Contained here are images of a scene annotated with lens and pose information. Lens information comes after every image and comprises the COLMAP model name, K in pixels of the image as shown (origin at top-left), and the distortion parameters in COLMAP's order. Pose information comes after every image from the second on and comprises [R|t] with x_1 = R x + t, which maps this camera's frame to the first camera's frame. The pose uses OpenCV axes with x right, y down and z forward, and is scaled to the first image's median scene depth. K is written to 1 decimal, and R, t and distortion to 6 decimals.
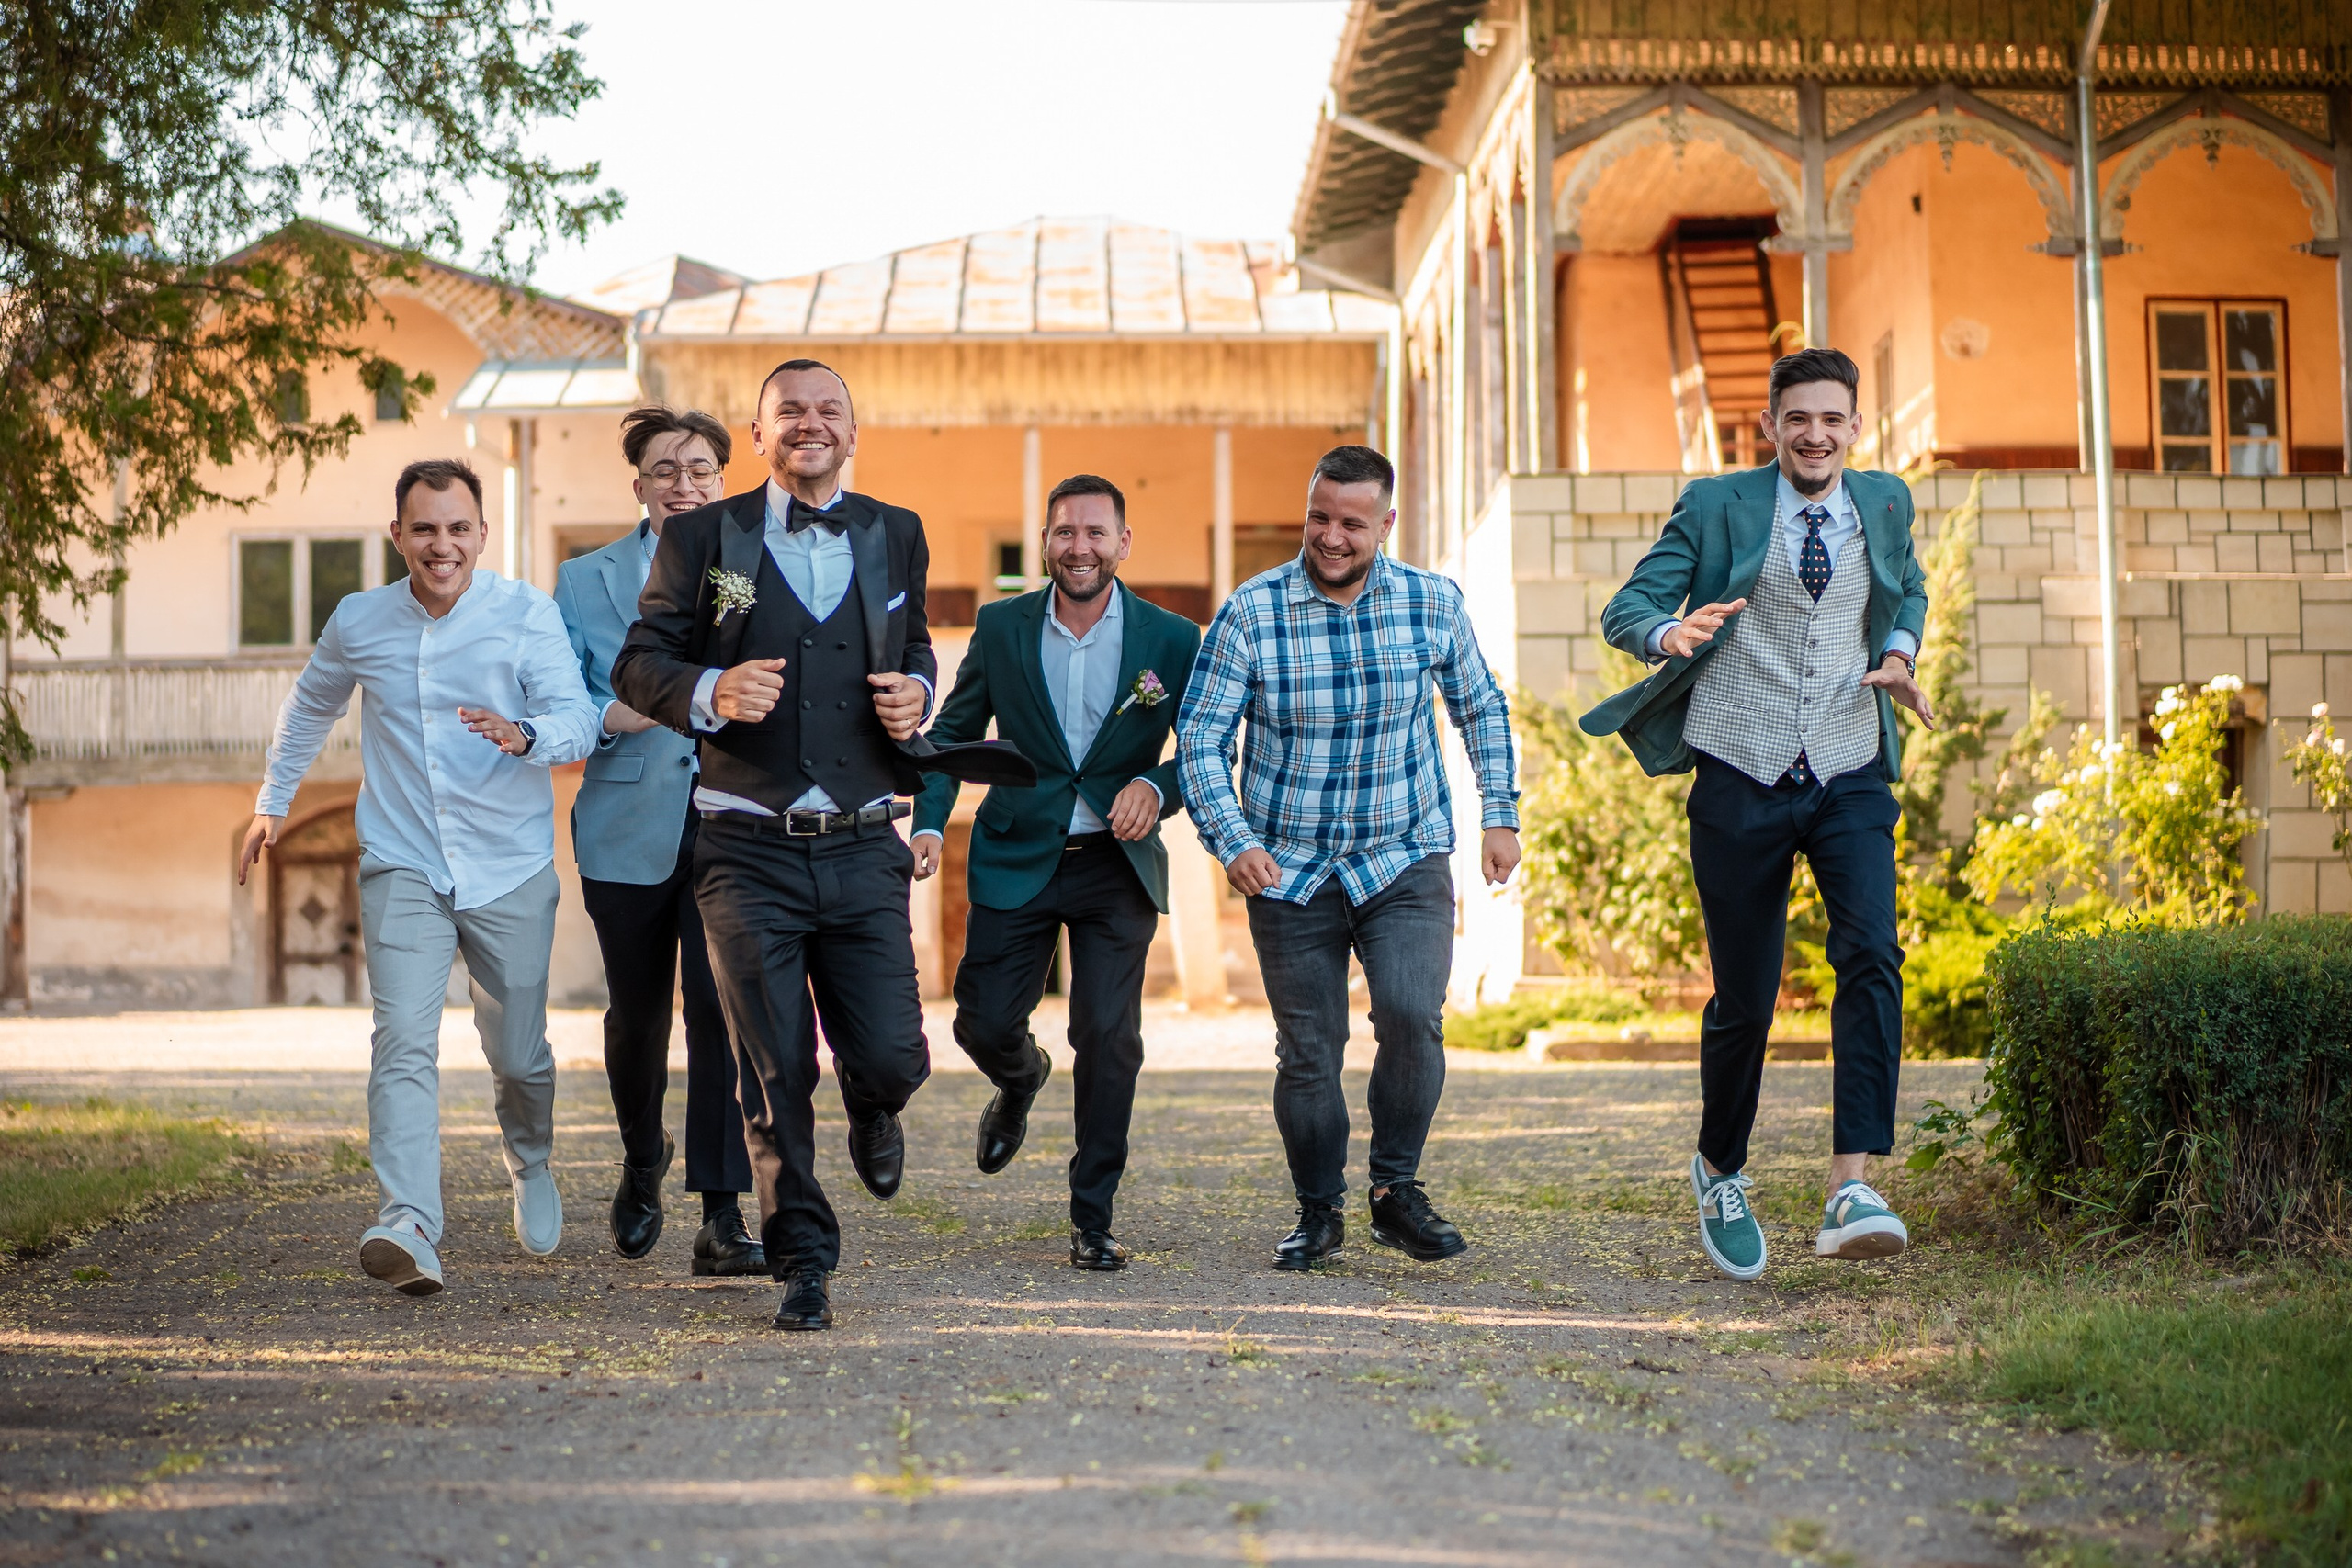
lens RADIAL K [[4207.7, 0, 987.7], [0, 4207.7, 830.8], [0, 0, 1]] dist [-0.269886, 0.137846]
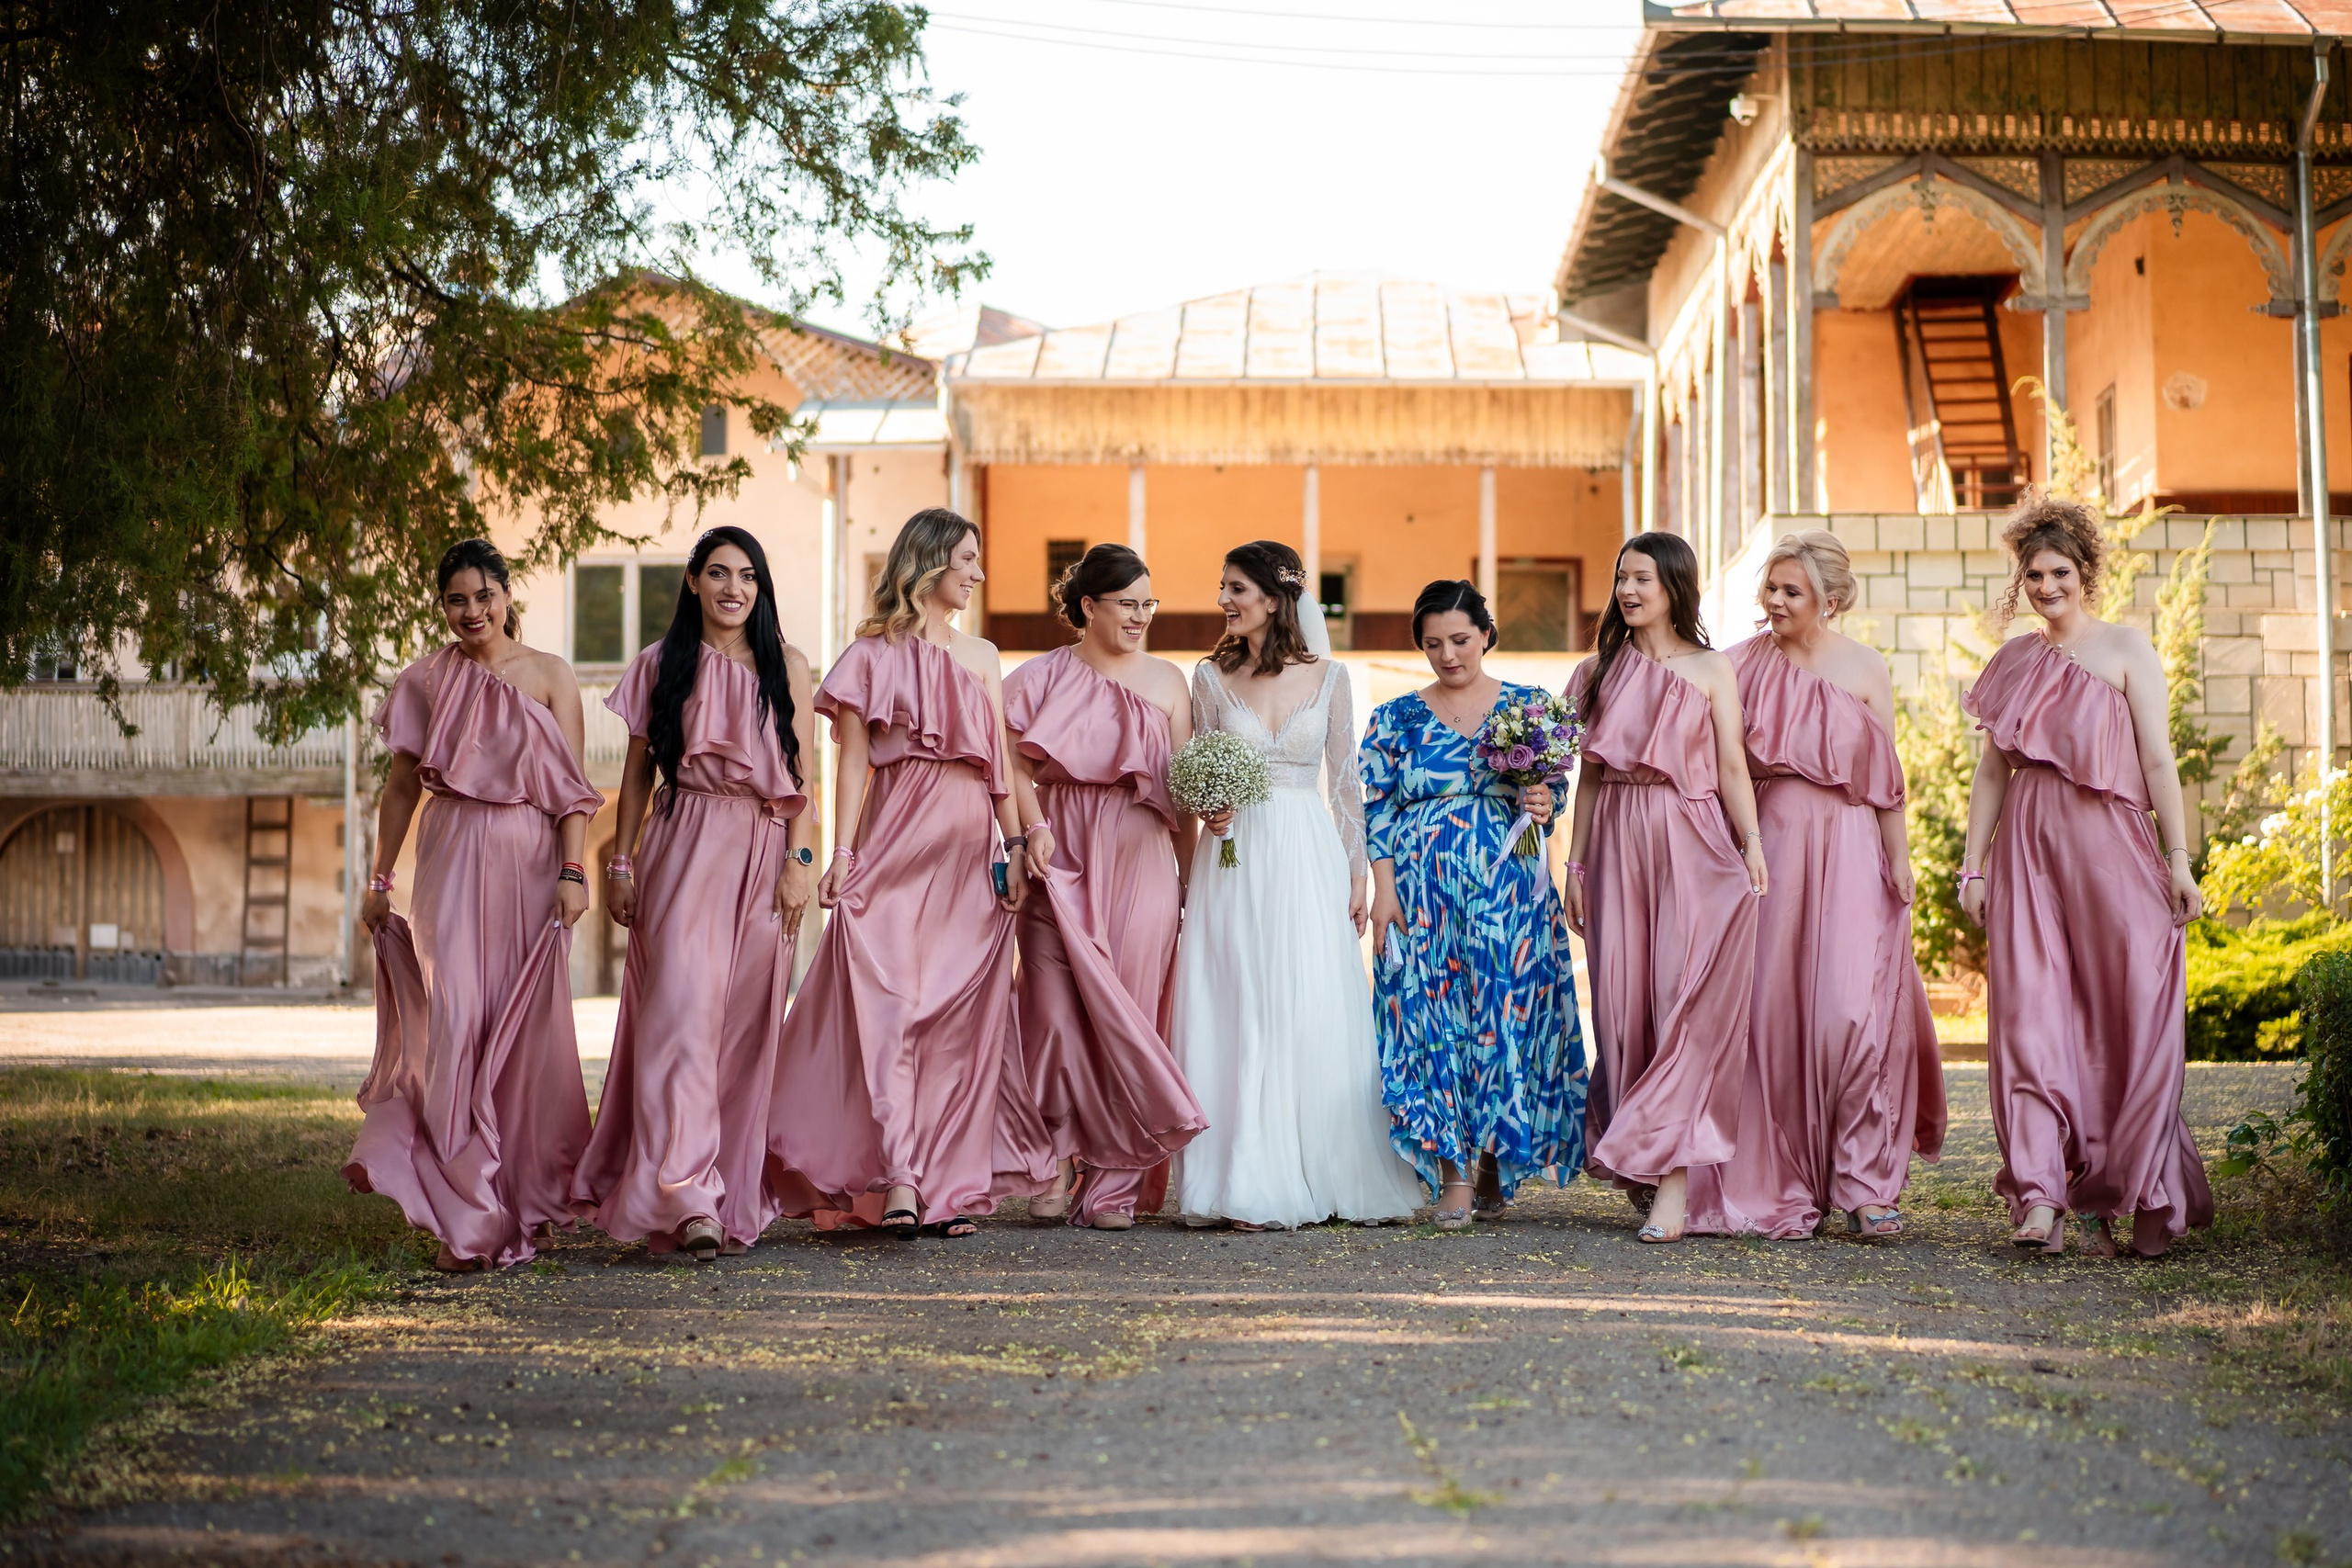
lens RADIAL K [[3877.5, 0, 1182.6], [0, 3877.5, 848.3], [0, 0, 1]] dist [-0.238979, -0.153476]
pose [[0.999905, 0.007012, -0.011826, -0.014561], [-0.006967, 0.999968, 0.003839, -0.001991], [0.011853, -0.003756, 0.999923, 0.005567]]
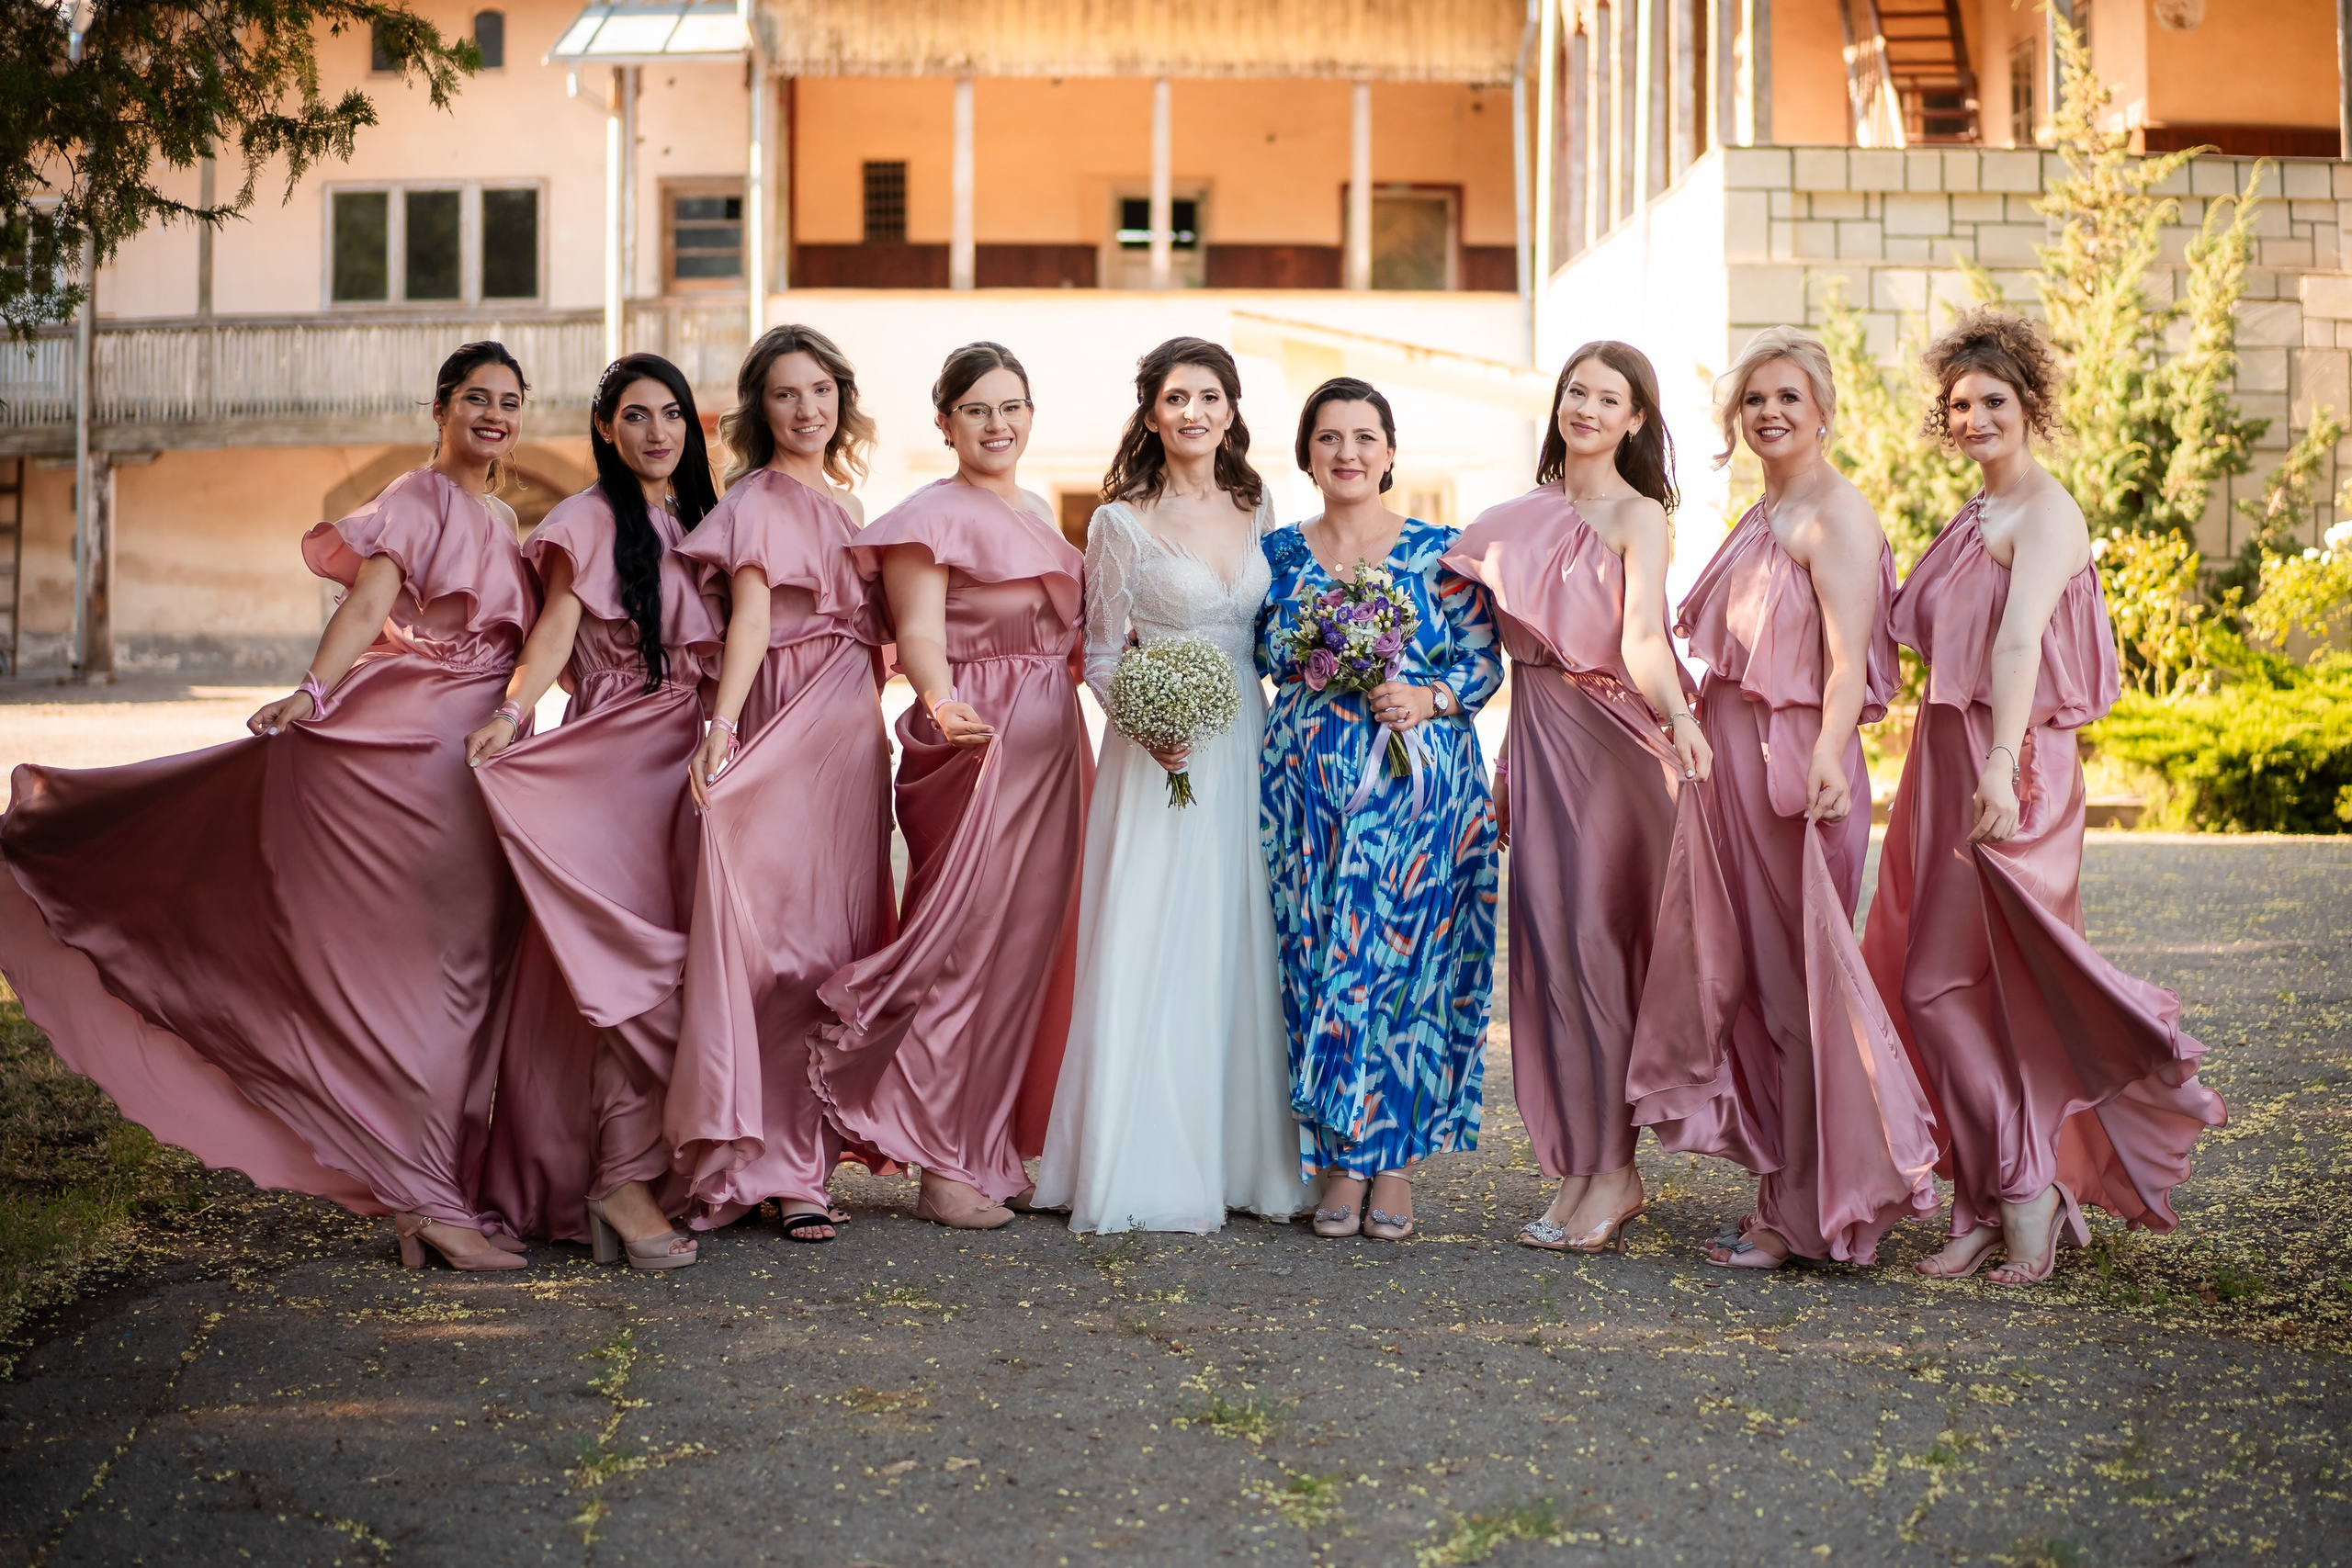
lens RADIAL K [[3874.3, 0, 1172.6], [0, 3874.3, 865.9], [0, 0, 1]] dist [-0.230230, -0.173454]
pose [[0.999524, 0.006318, 0.030197, -0.017523], [-0.009568, 0.994026, 0.108725, -0.019272], [-0.029330, -0.108962, 0.993613, 0.166646]]
